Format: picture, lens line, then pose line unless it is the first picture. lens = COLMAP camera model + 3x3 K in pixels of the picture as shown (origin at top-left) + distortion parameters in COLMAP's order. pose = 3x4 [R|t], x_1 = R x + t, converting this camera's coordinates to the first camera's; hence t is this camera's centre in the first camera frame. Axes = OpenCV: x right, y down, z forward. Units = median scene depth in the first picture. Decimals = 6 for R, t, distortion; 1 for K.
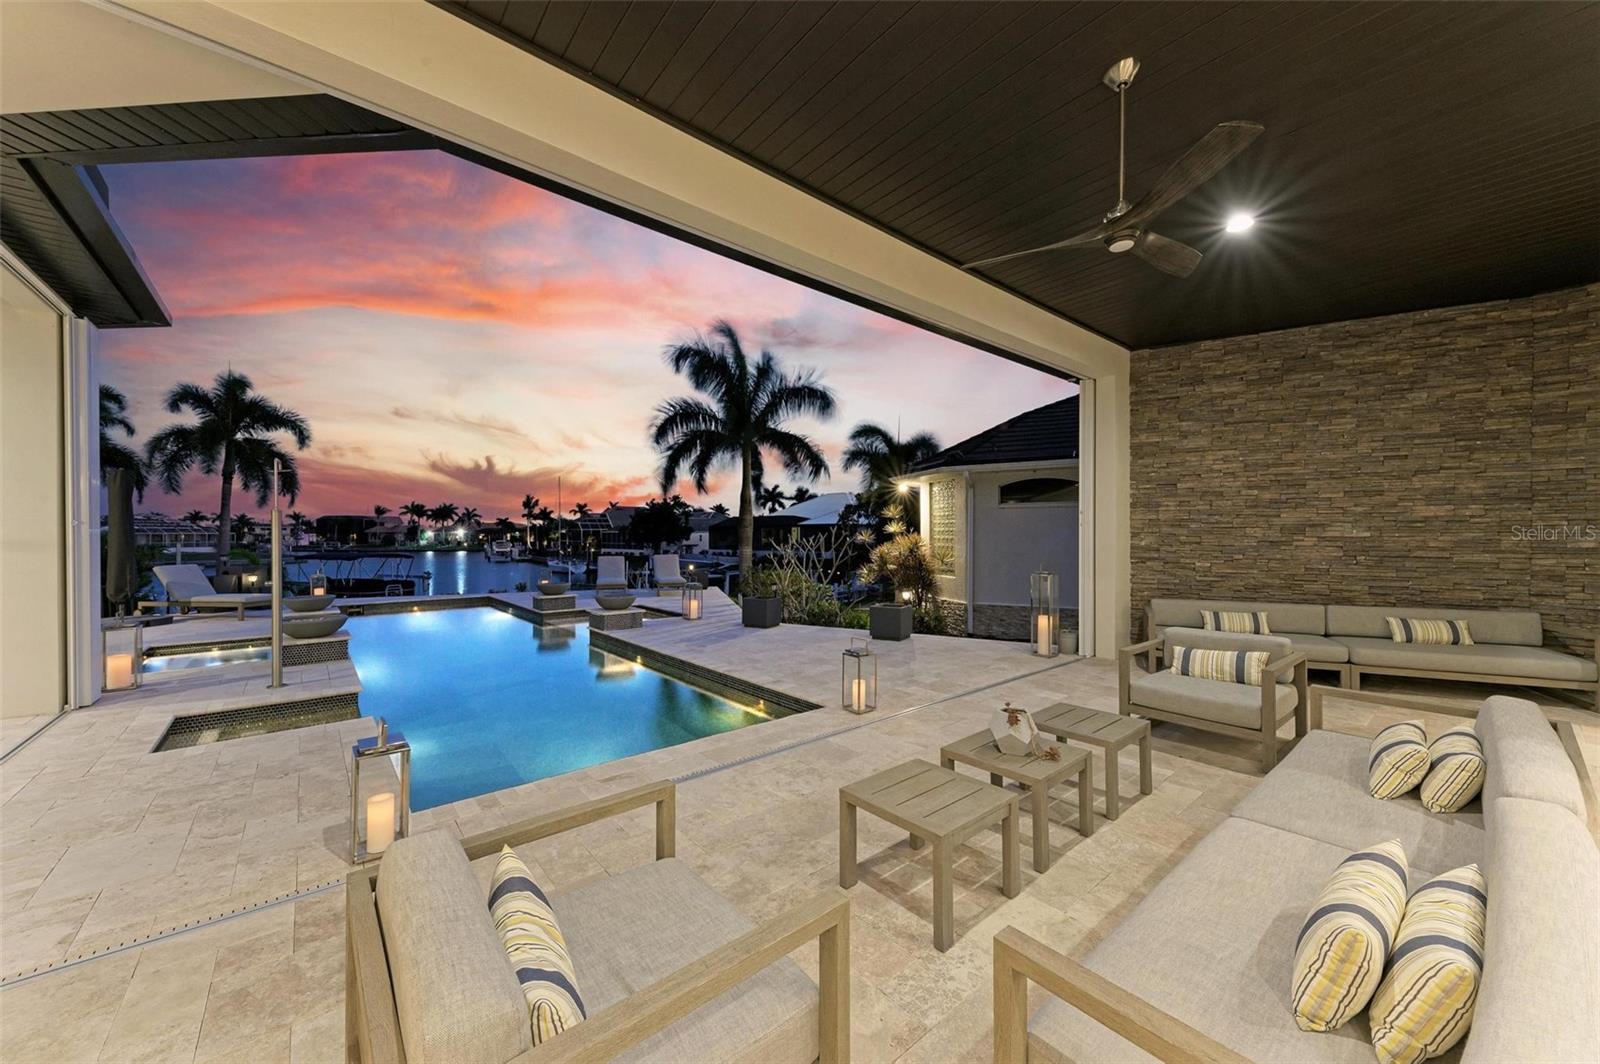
lens RADIAL K [[583.1, 0, 801.5], [0, 583.1, 536.2], [0, 0, 1]] dist [0.013498, -0.000125]
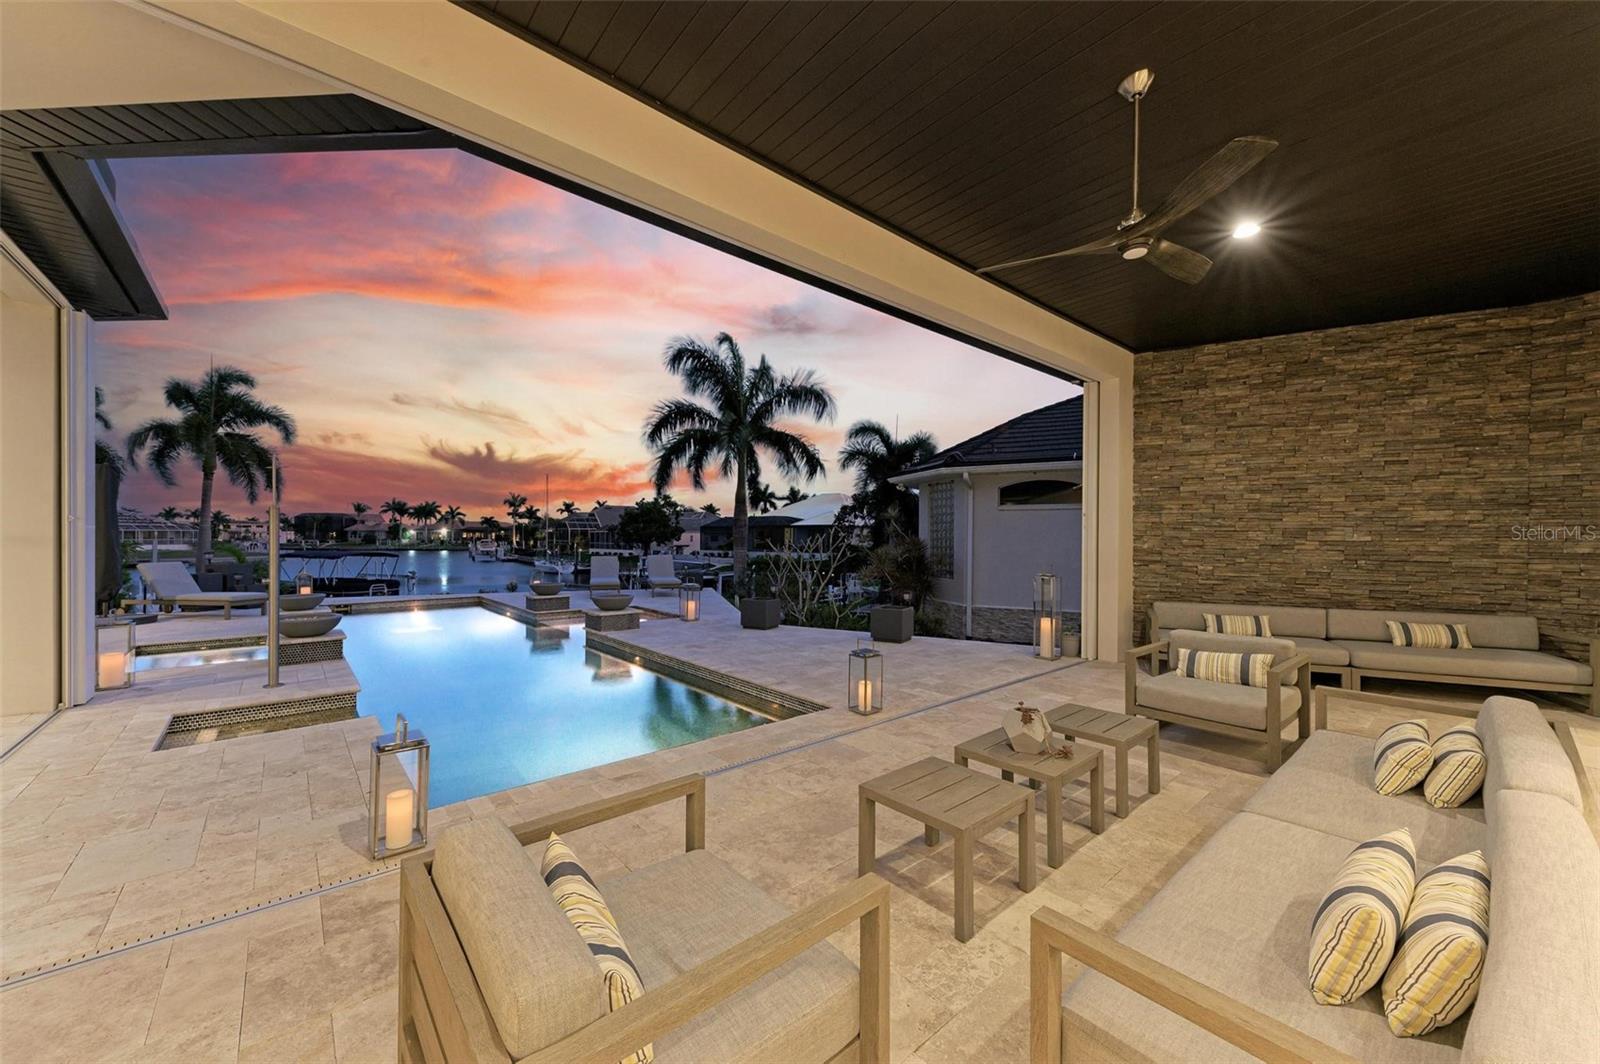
lens RADIAL K [[595.1, 0, 800.4], [0, 595.1, 536.5], [0, 0, 1]] dist [0.012682, -0.000020]
pose [[0.999913, 0.006432, 0.011477, -0.017749], [-0.006417, 0.999979, -0.001344, 0.000706], [-0.011486, 0.001270, 0.999933, -0.012504]]
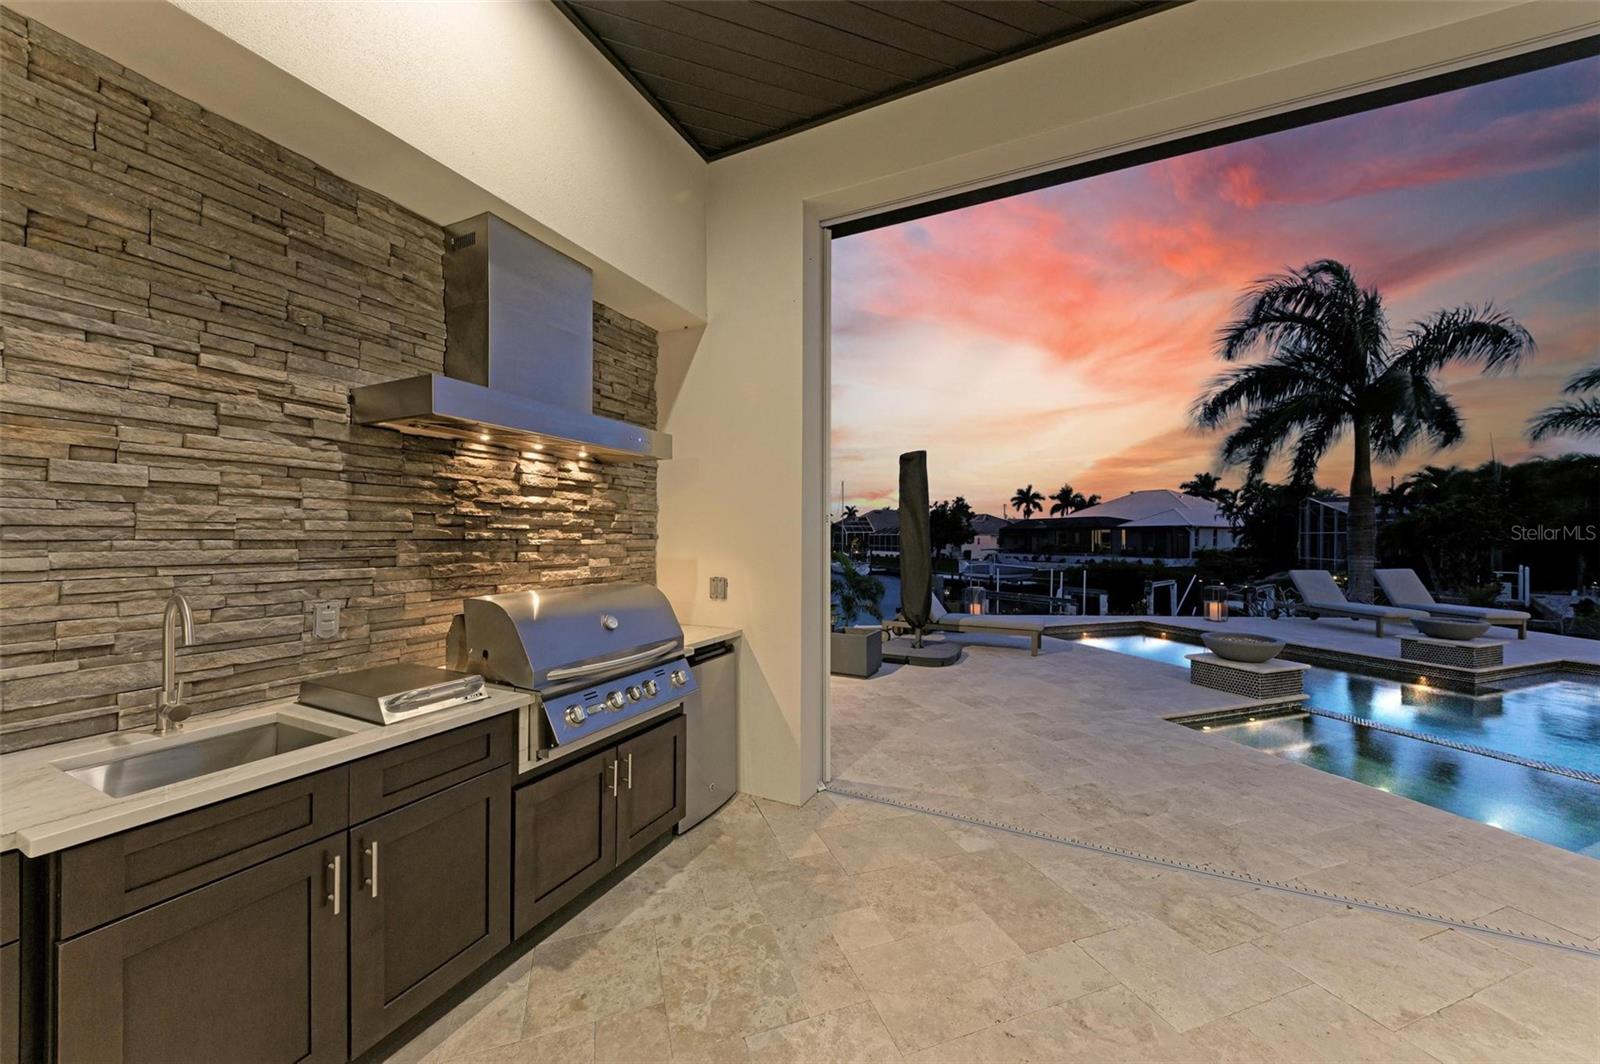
lens RADIAL K [[562.8, 0, 796.0], [0, 562.8, 524.9], [0, 0, 1]] dist [0.000265, -0.000169]
pose [[0.933828, -0.004248, -0.357698, -1.411879], [-0.004684, 0.999699, -0.024100, -0.000374], [0.357692, 0.024180, 0.933526, 0.361967]]
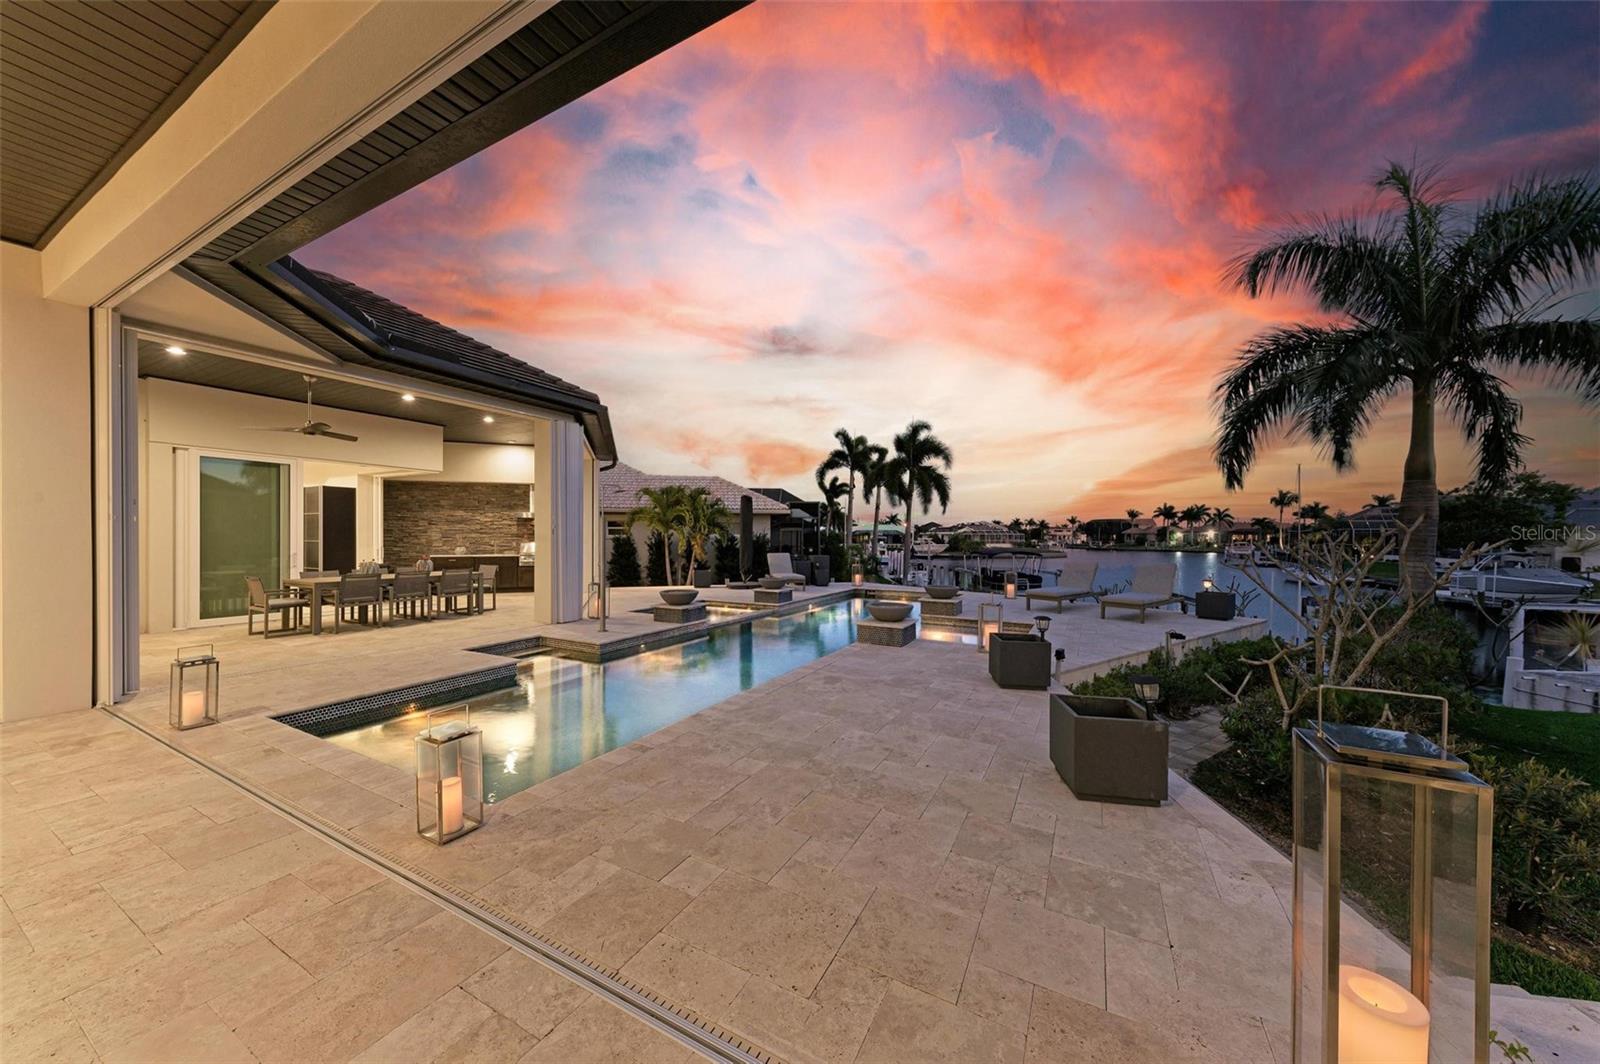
lens RADIAL K [[542.5, 0, 800.0], [0, 542.5, 532.0], [0, 0, 1]] dist [0.019854, -0.006032]
pose [[0.362317, -0.002616, -0.932051, 0.517149], [-0.005809, 0.999970, -0.005064, -0.001345], [0.932037, 0.007249, 0.362291, 0.788281]]
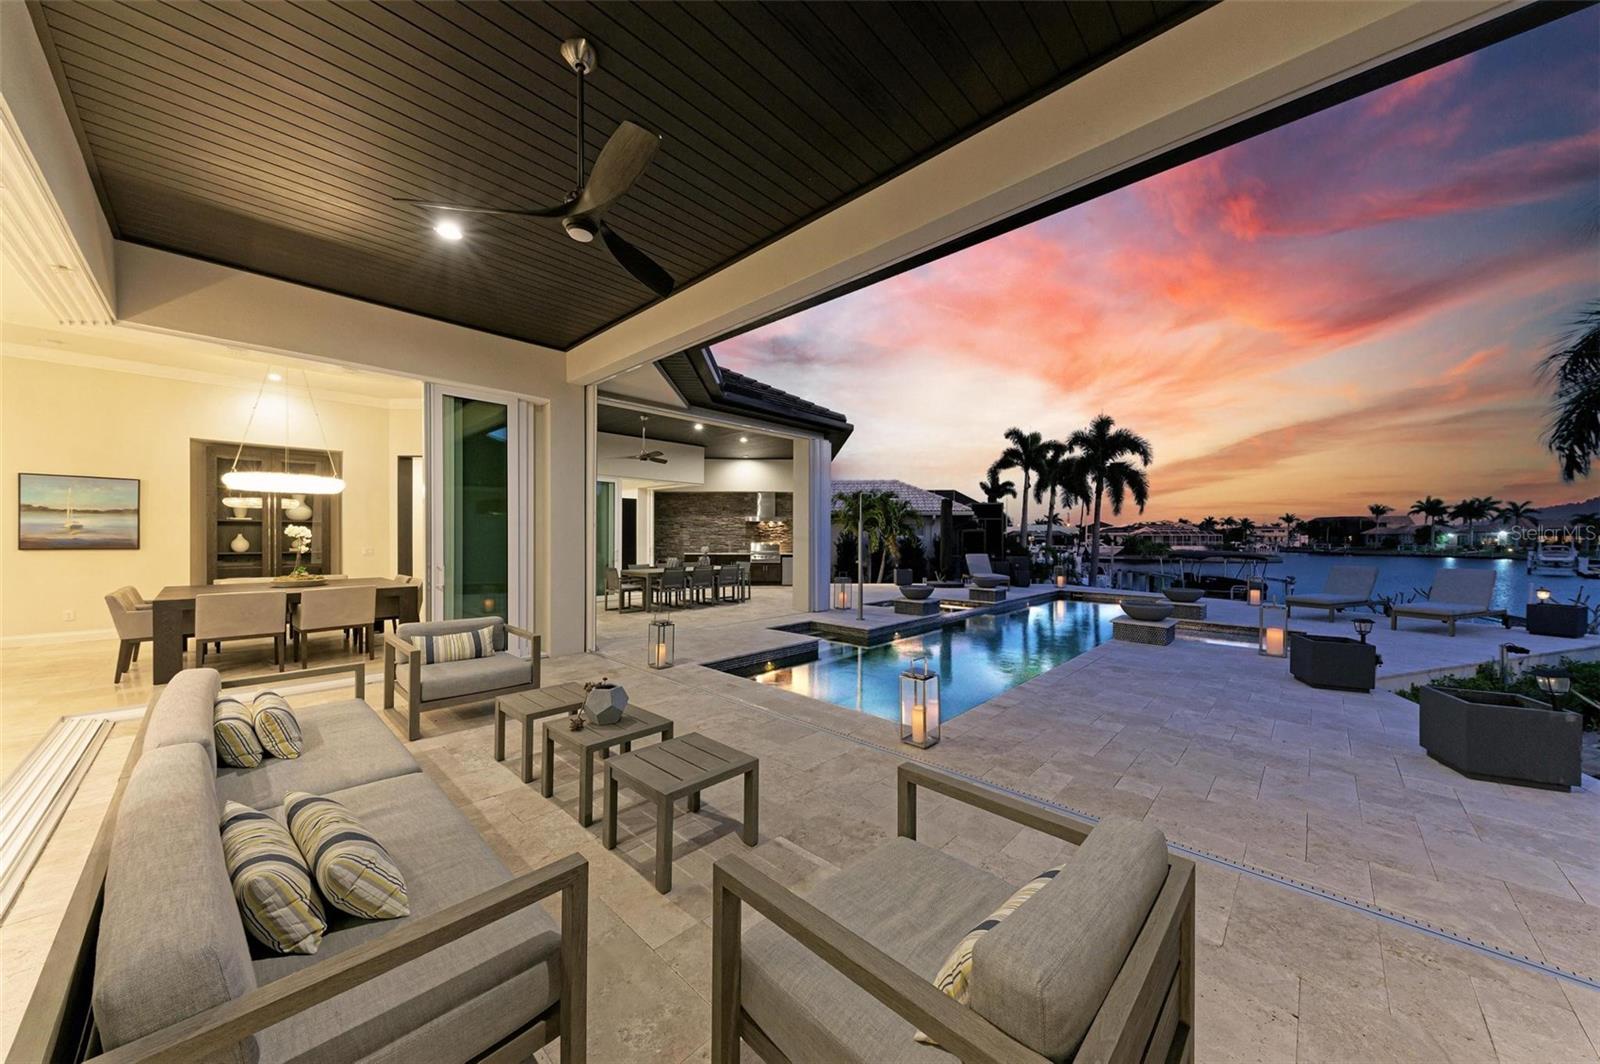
lens RADIAL K [[542.5, 0, 800.0], [0, 542.5, 532.0], [0, 0, 1]] dist [0.019854, -0.006032]
pose [[0.111107, -0.004425, -0.993799, 0.606770], [-0.005828, 0.999970, -0.005104, -0.002284], [0.993791, 0.006359, 0.111078, 0.516096]]
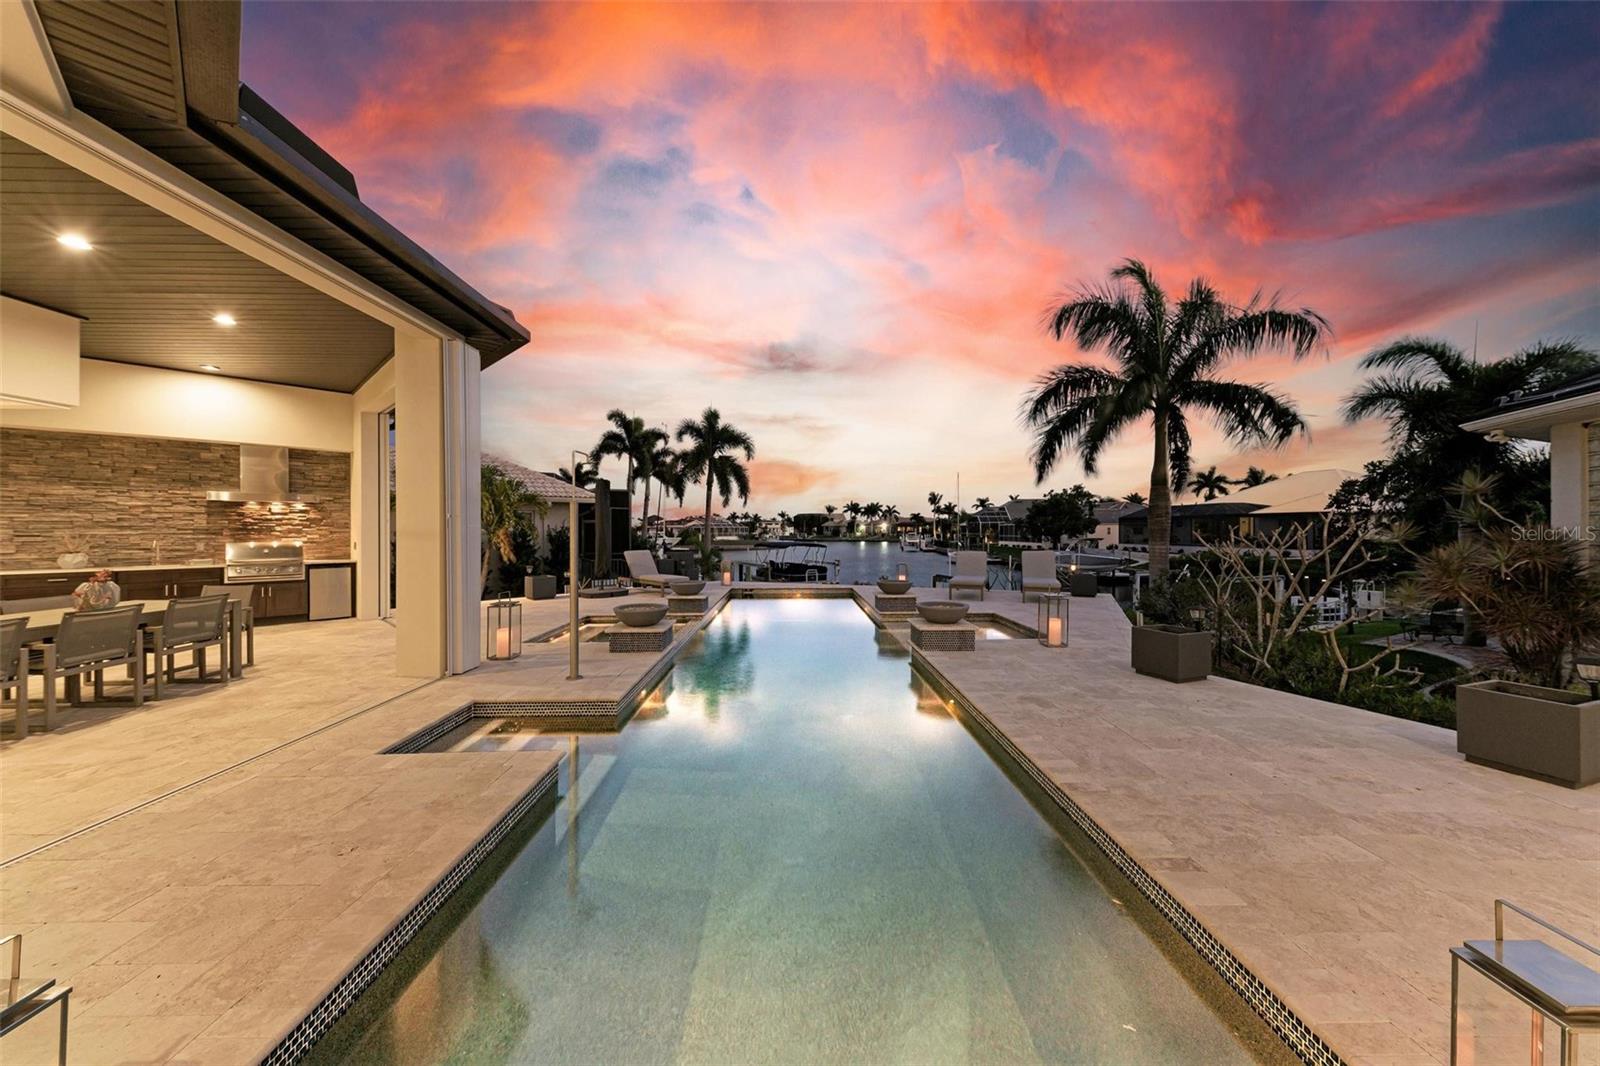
lens RADIAL K [[551.0, 0, 800.1], [0, 551.0, 529.8], [0, 0, 1]] dist [0.019738, -0.006283]
pose [[0.773999, 0.000922, -0.633186, -0.000517], [-0.000073, 0.999999, 0.001368, 0.001880], [0.633186, -0.001013, 0.773999, 0.424113]]
